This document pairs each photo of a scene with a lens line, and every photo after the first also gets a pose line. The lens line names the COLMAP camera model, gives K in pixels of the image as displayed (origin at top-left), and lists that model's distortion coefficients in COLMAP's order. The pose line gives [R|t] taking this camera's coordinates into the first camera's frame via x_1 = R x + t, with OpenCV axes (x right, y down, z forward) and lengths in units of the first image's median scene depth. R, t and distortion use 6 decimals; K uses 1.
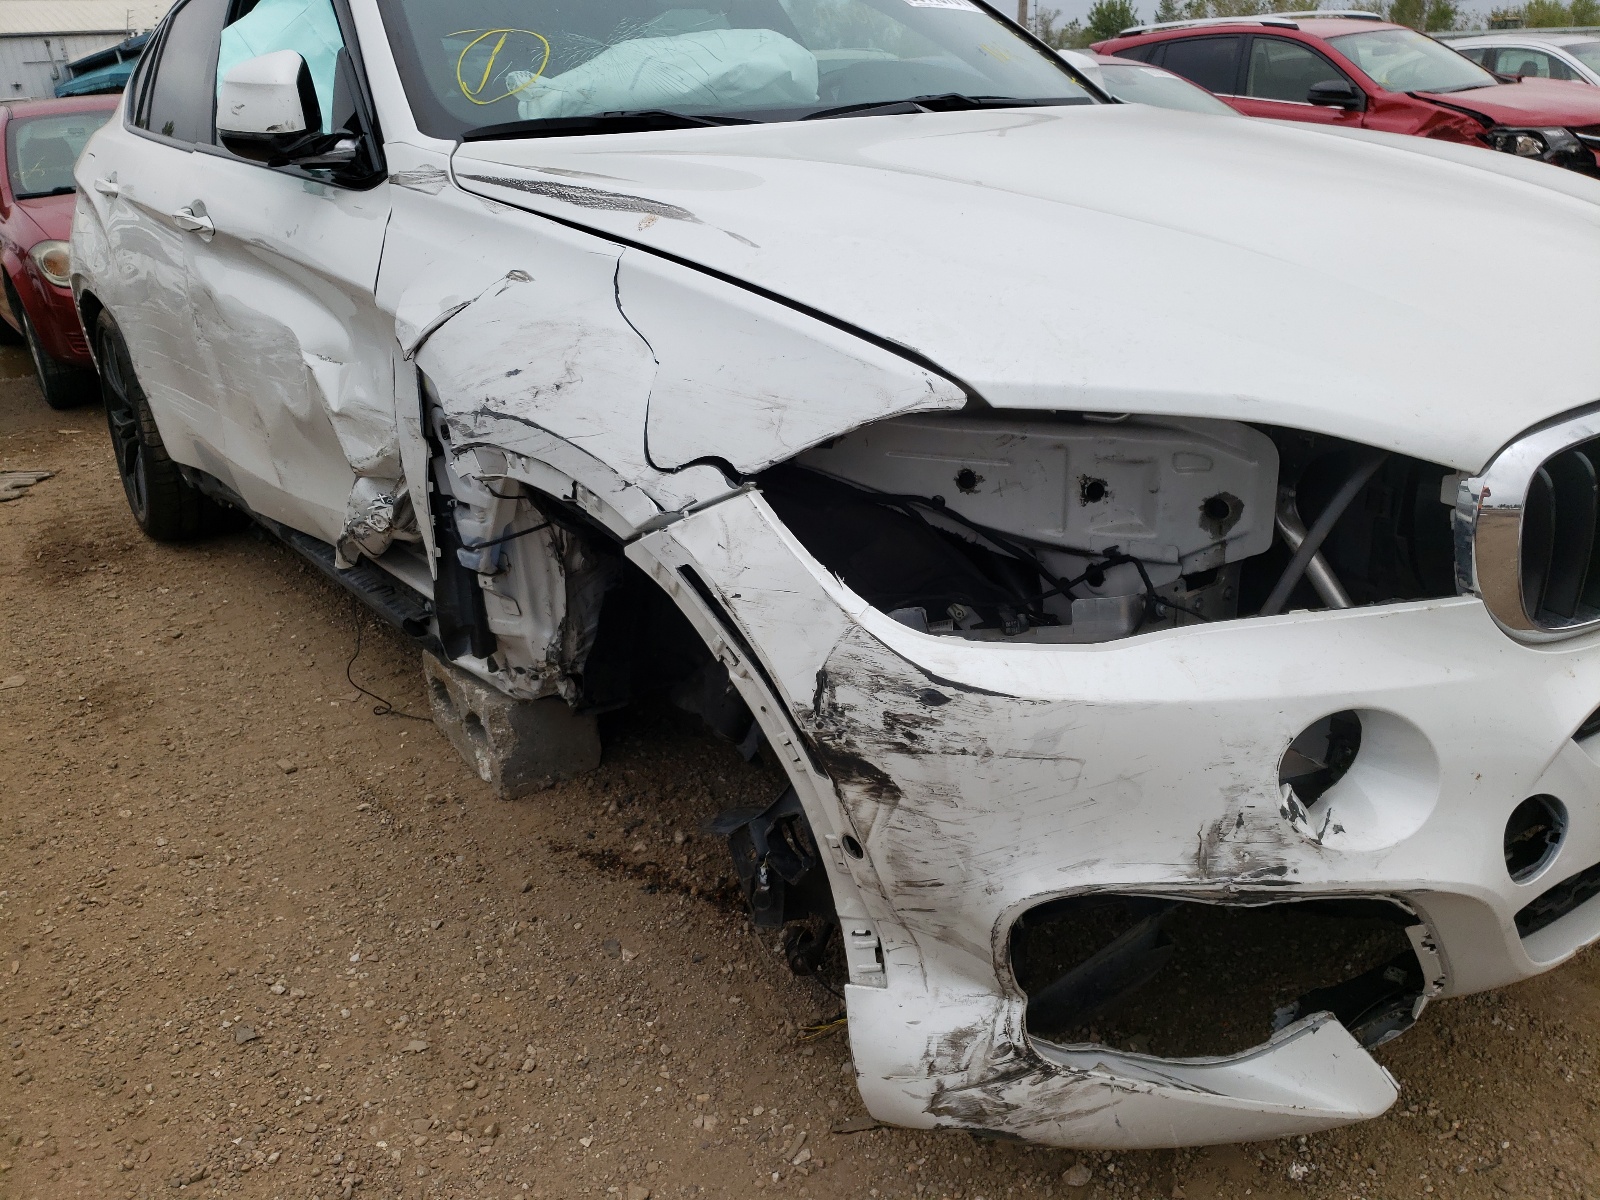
lens RADIAL K [[1226.3, 0, 801.0], [0, 1226.3, 528.4], [0, 0, 1]] dist [0.011118, 0.010498]
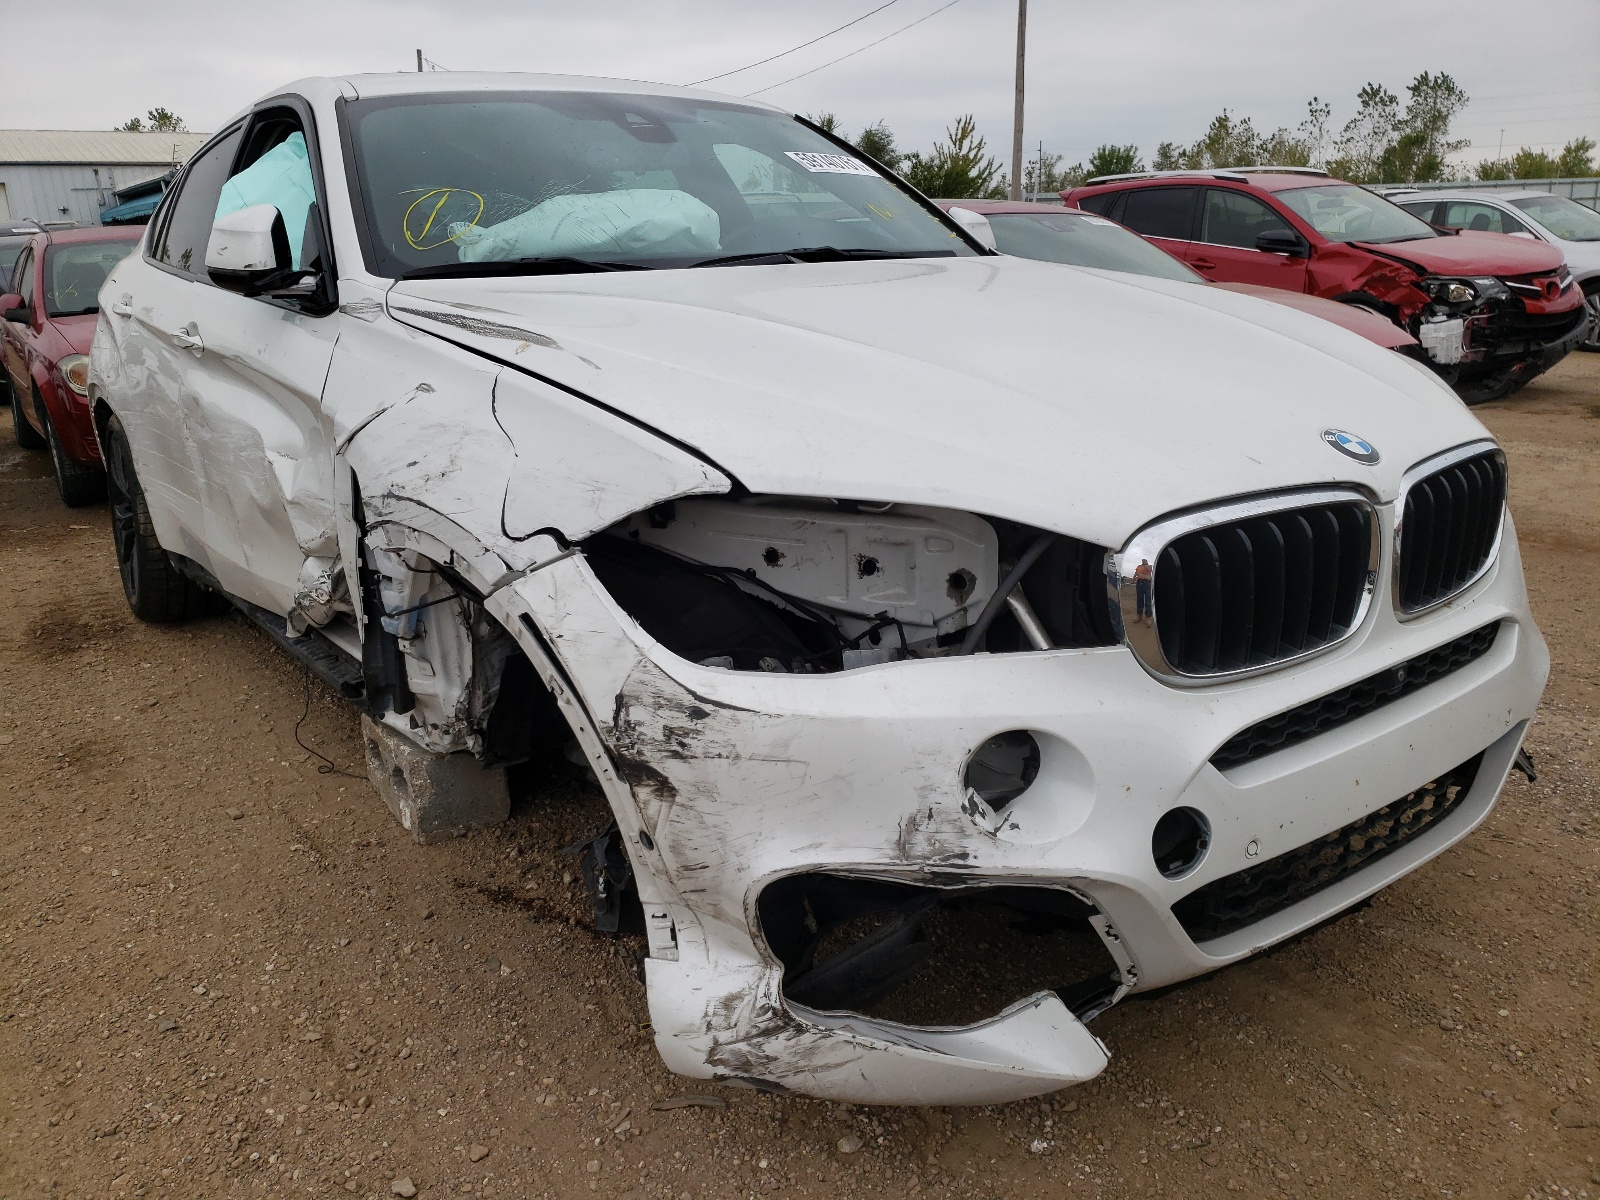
lens RADIAL K [[1226.3, 0, 801.0], [0, 1226.3, 528.4], [0, 0, 1]] dist [0.011118, 0.010498]
pose [[0.999721, 0.020163, -0.012334, 0.150159], [-0.021289, 0.994832, -0.099274, 0.045912], [0.010268, 0.099509, 0.994984, -0.196966]]
